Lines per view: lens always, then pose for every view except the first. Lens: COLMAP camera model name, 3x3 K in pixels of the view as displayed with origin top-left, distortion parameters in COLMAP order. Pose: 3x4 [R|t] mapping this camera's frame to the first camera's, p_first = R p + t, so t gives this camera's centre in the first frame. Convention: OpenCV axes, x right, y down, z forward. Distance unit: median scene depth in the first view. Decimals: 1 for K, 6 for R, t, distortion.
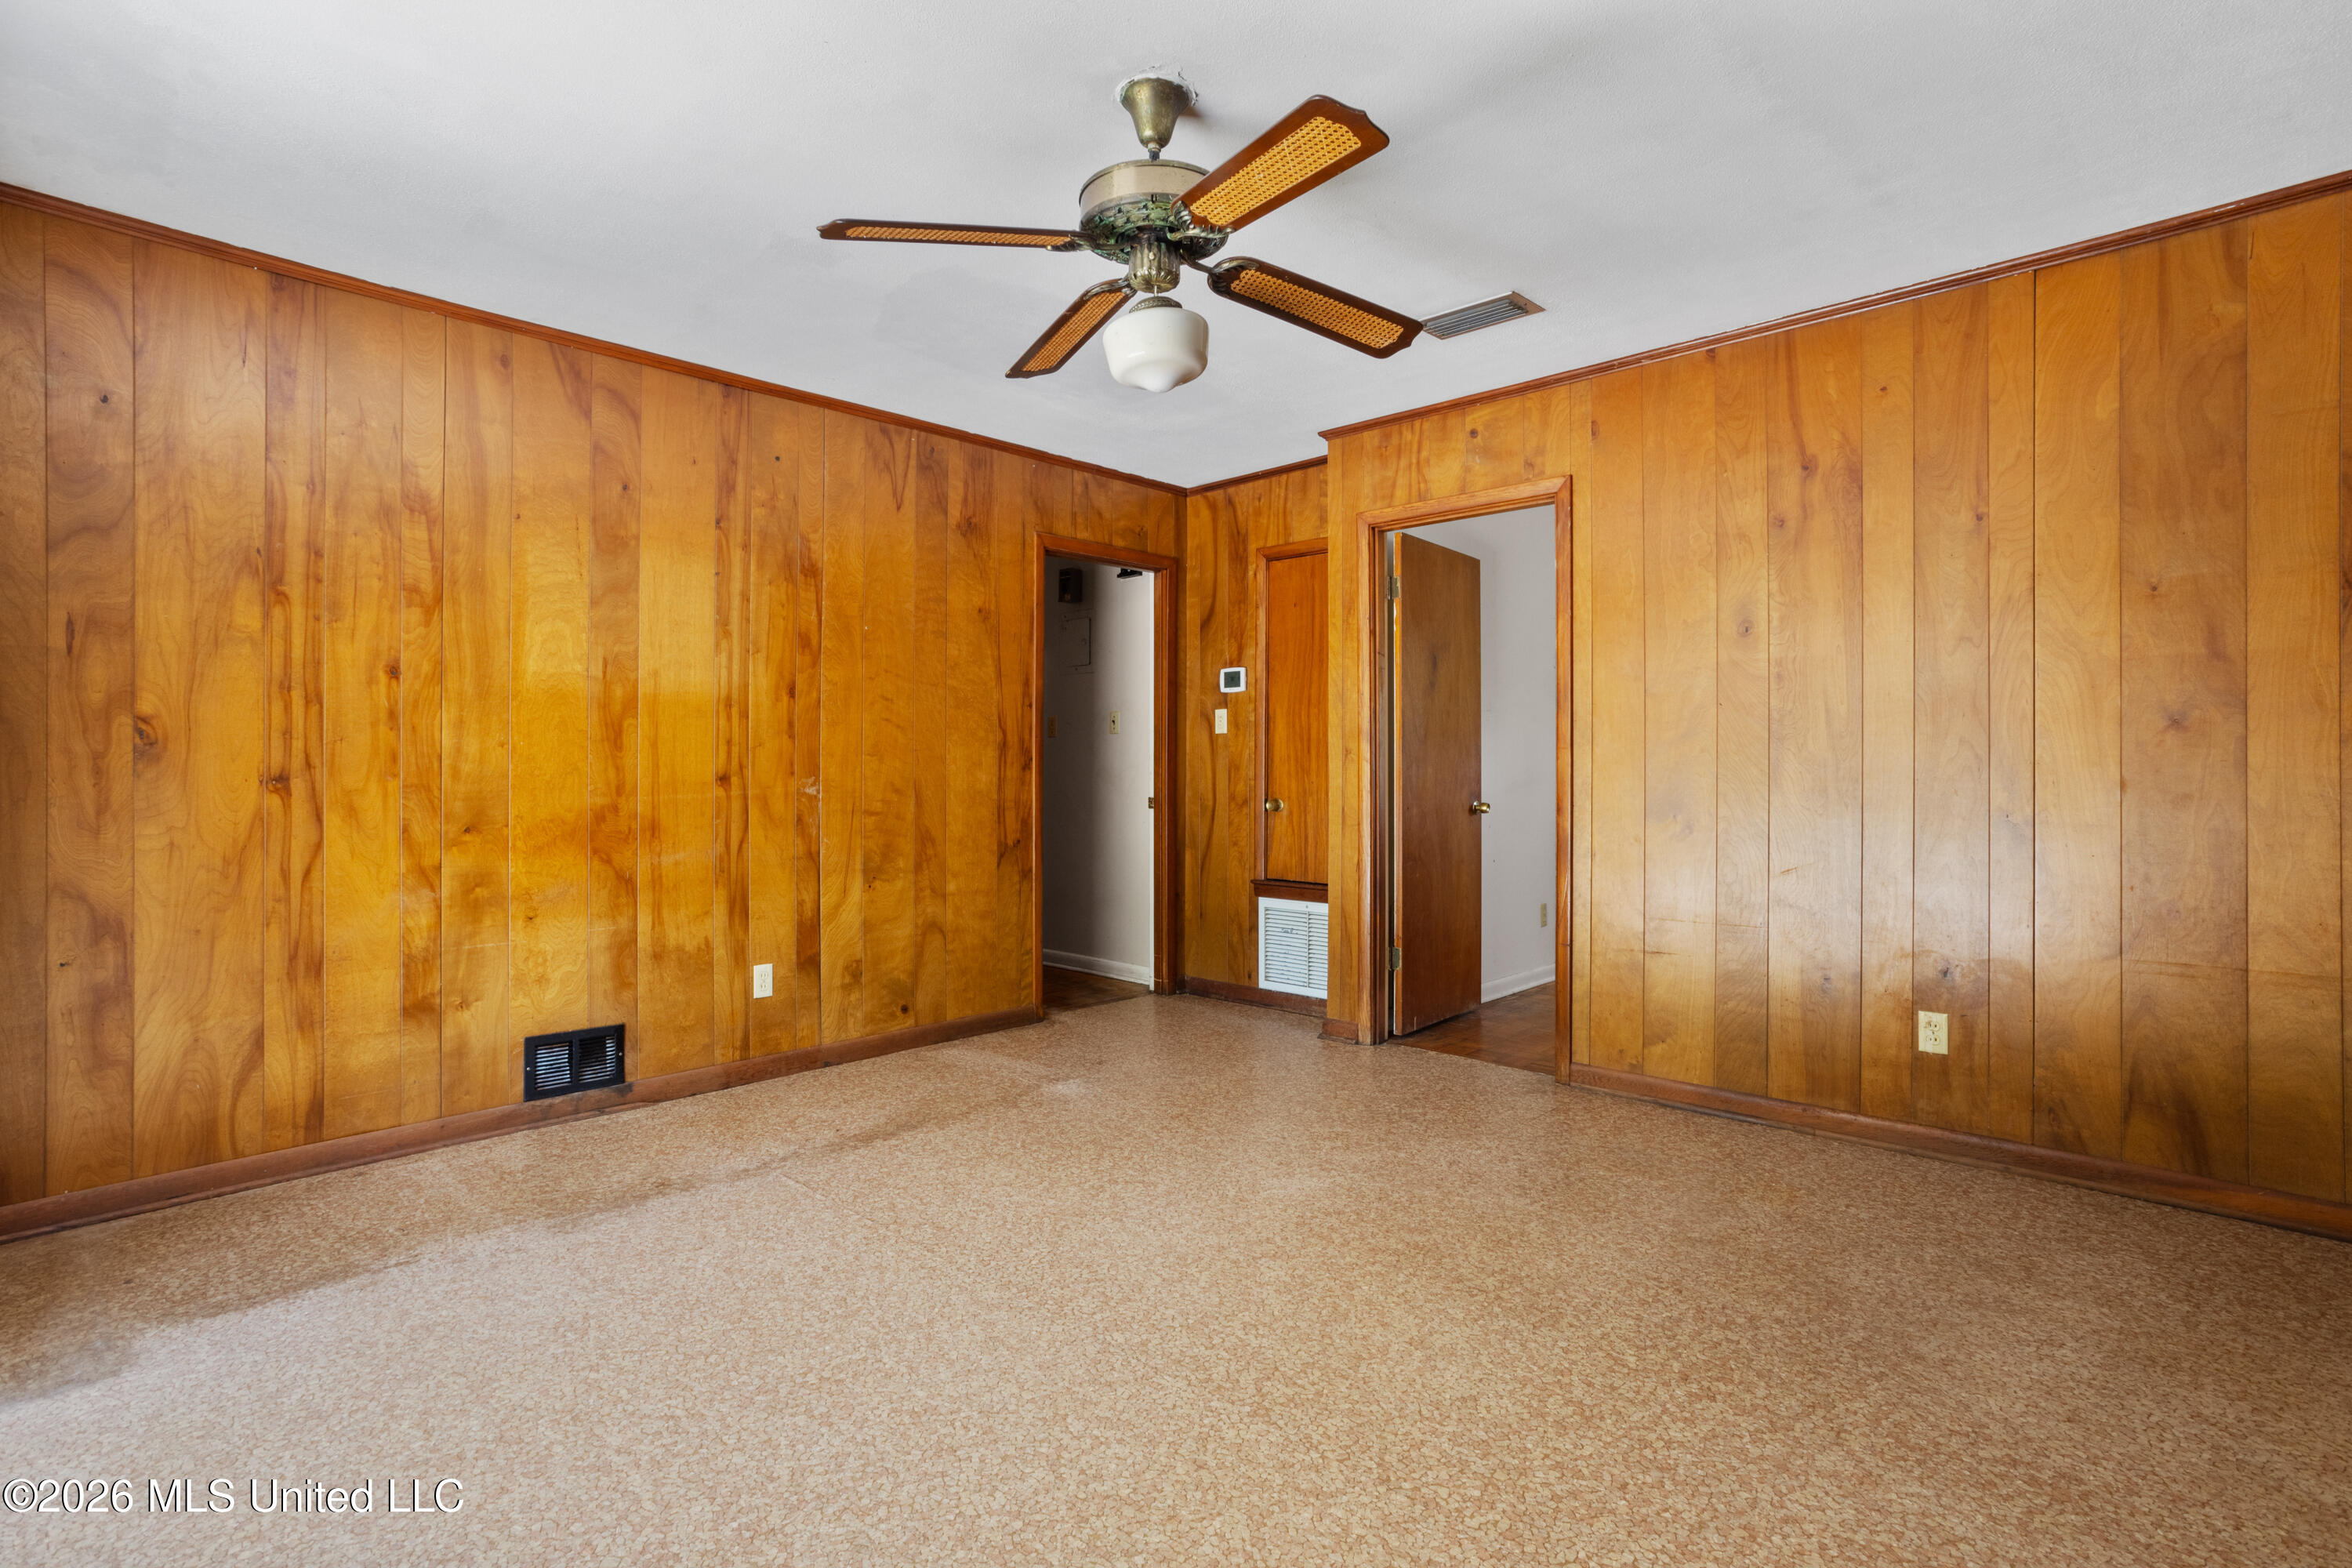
lens RADIAL K [[1147.8, 0, 1156.1], [0, 1147.8, 765.1], [0, 0, 1]] dist [-0.036575, 0.010997]
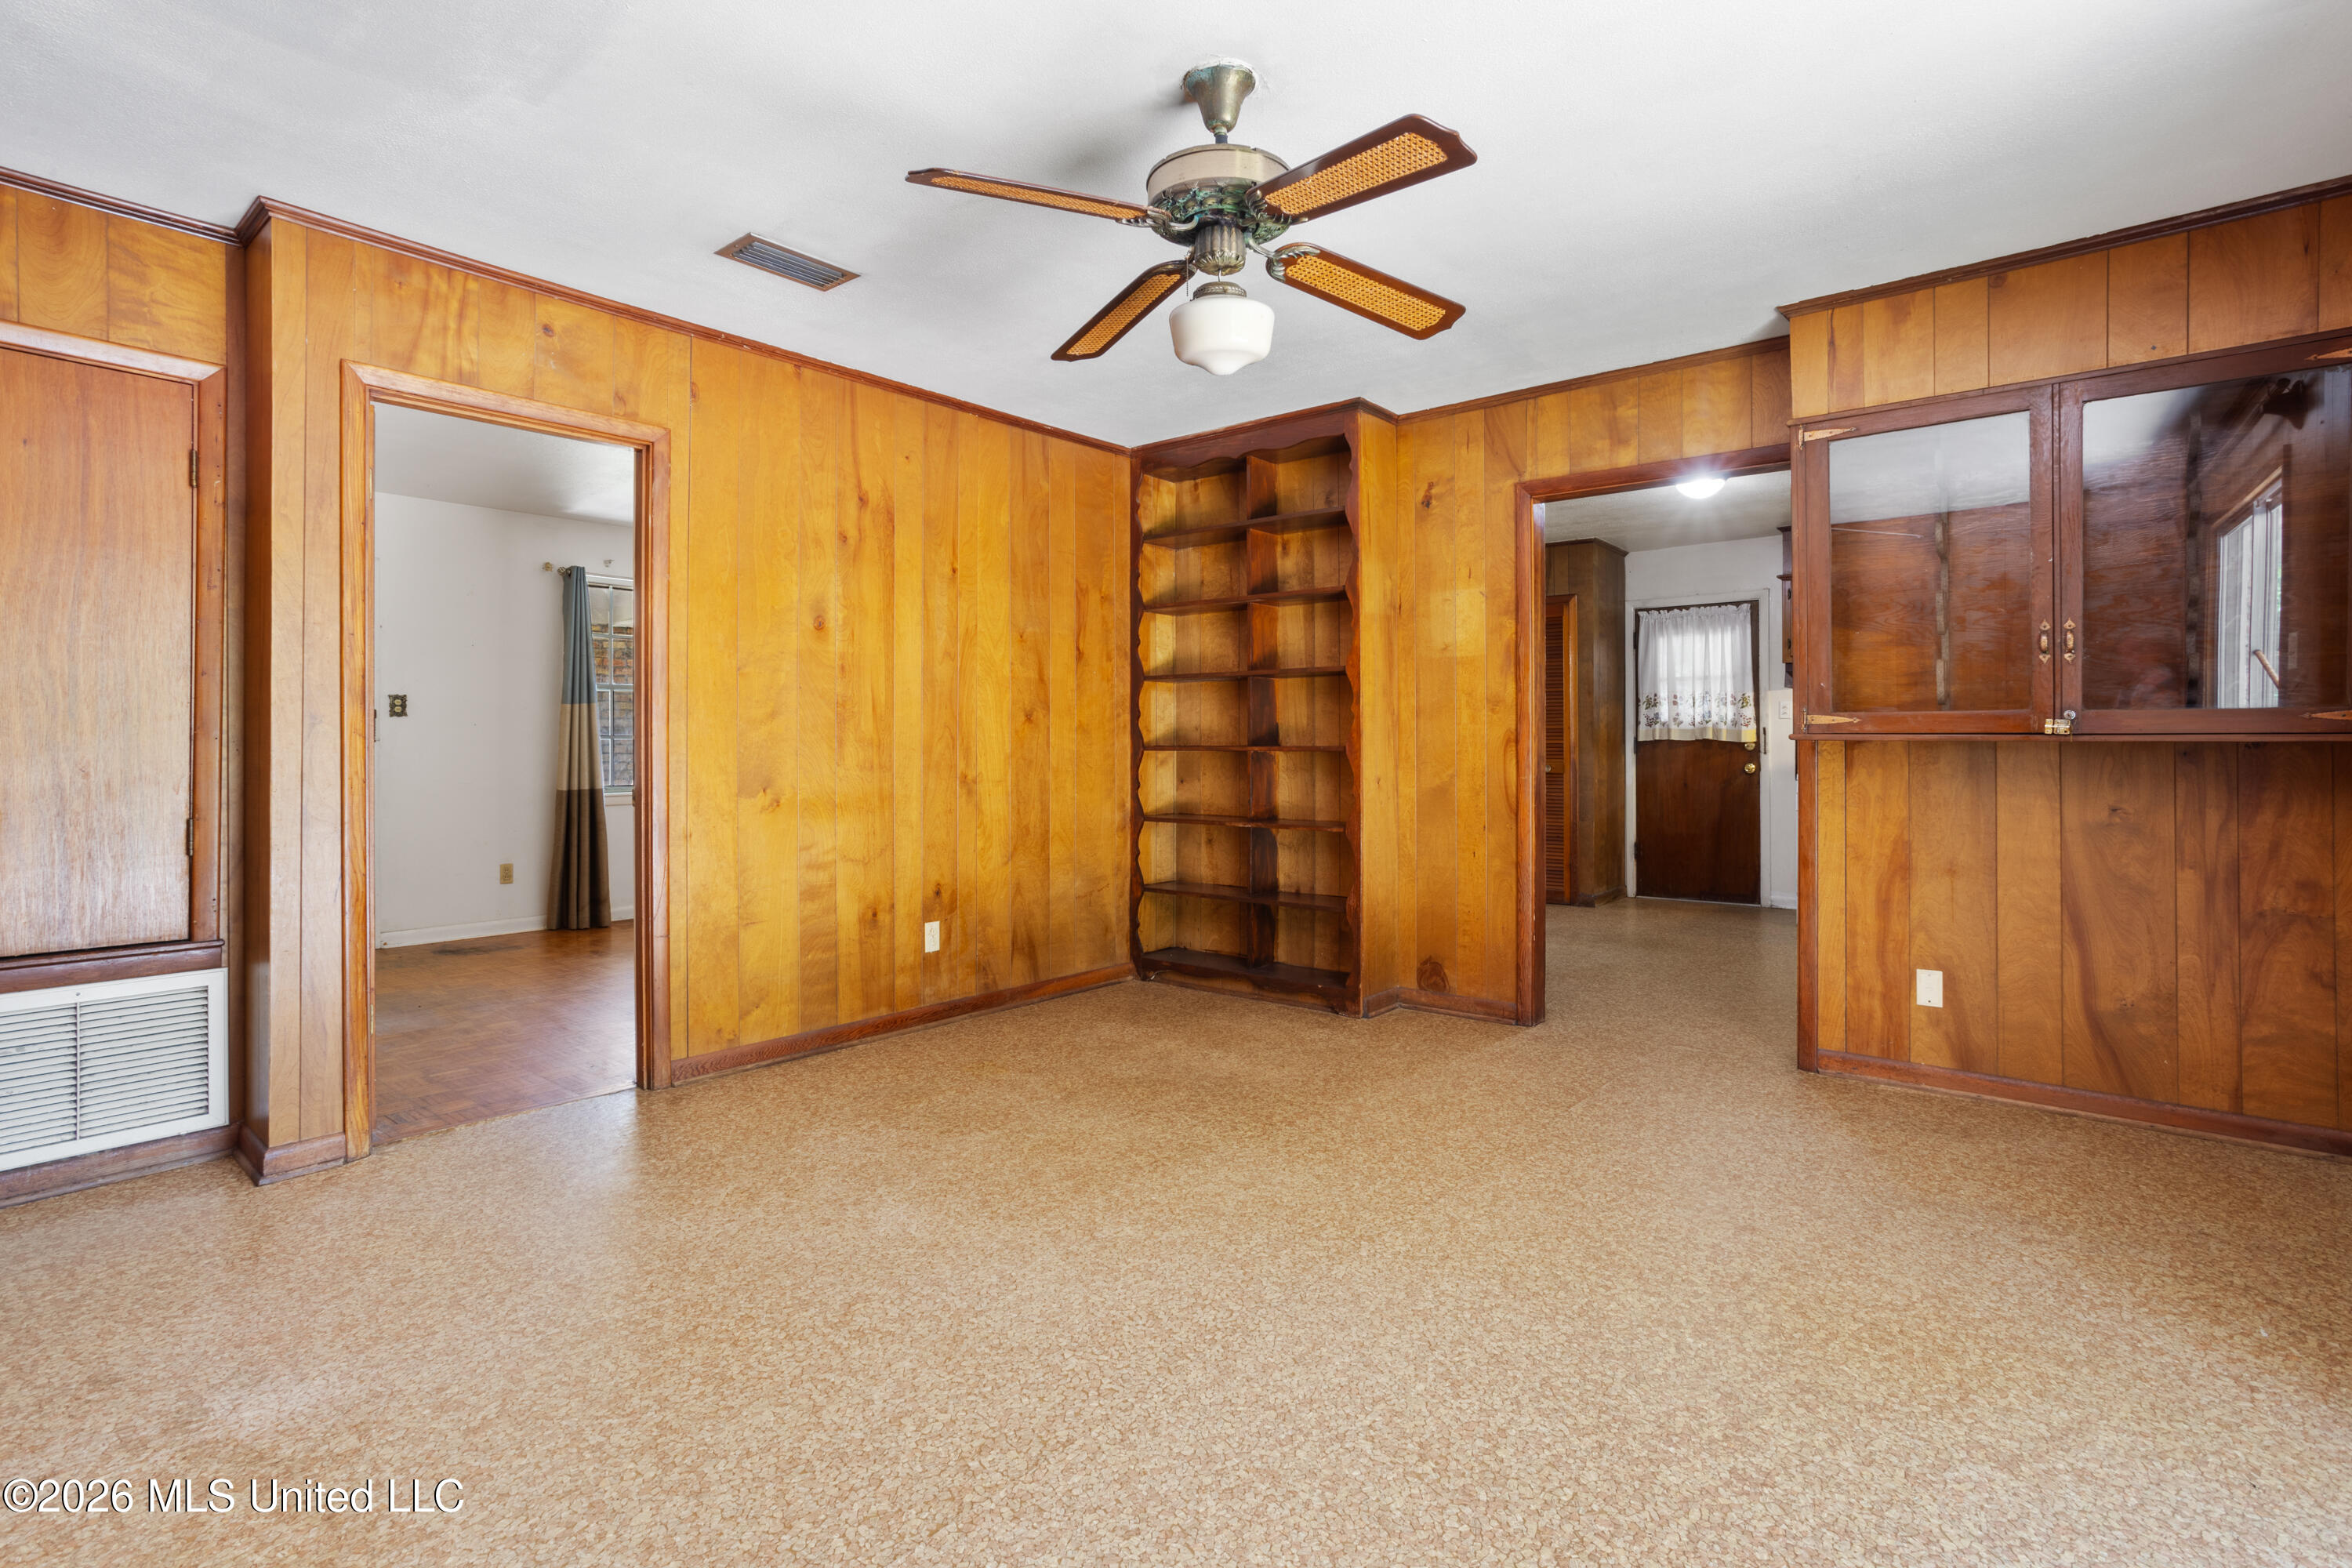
lens RADIAL K [[1147.8, 0, 1192.2], [0, 1147.8, 733.7], [0, 0, 1]] dist [-0.036575, 0.010997]
pose [[-0.099970, 0.011497, 0.994924, -0.573926], [-0.001952, 0.999929, -0.011751, 0.003615], [-0.994988, -0.003117, -0.099941, 0.640181]]
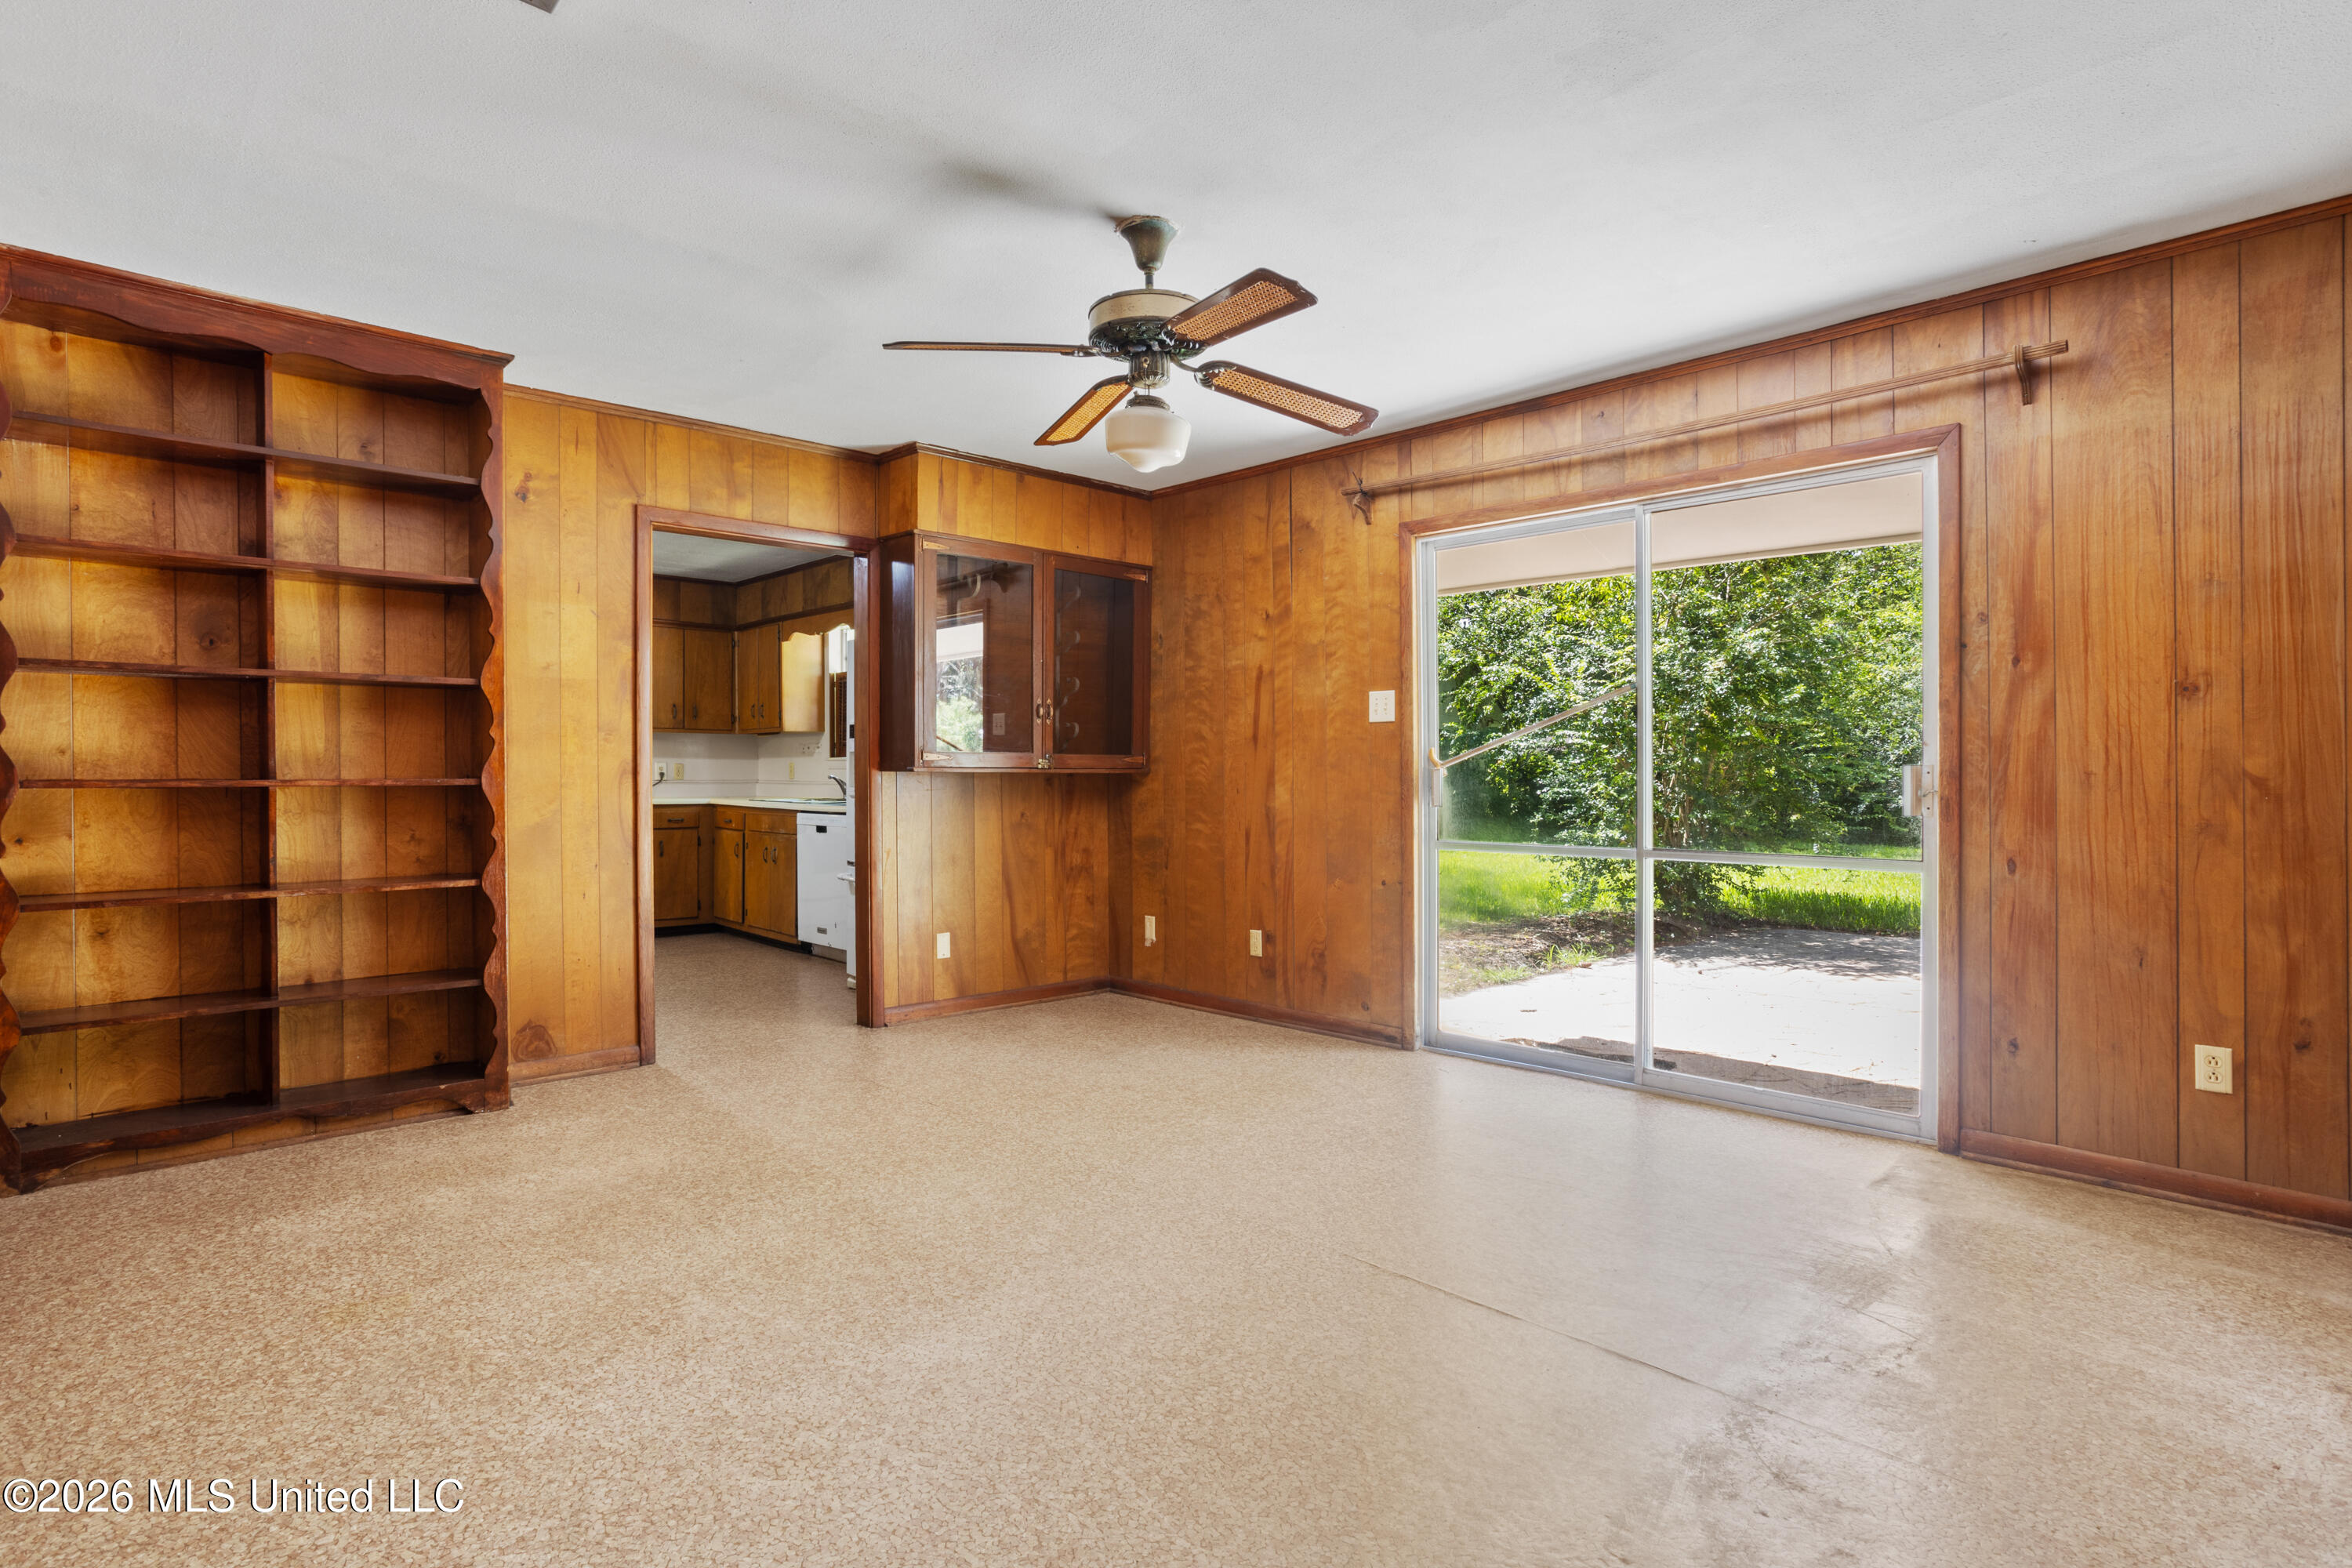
lens RADIAL K [[1161.2, 0, 1182.1], [0, 1161.2, 772.5], [0, 0, 1]] dist [-0.029112, 0.003510]
pose [[-0.999799, 0.003346, 0.019774, -0.034345], [0.003308, 0.999993, -0.001980, 0.001097], [-0.019781, -0.001914, -0.999803, 1.284647]]
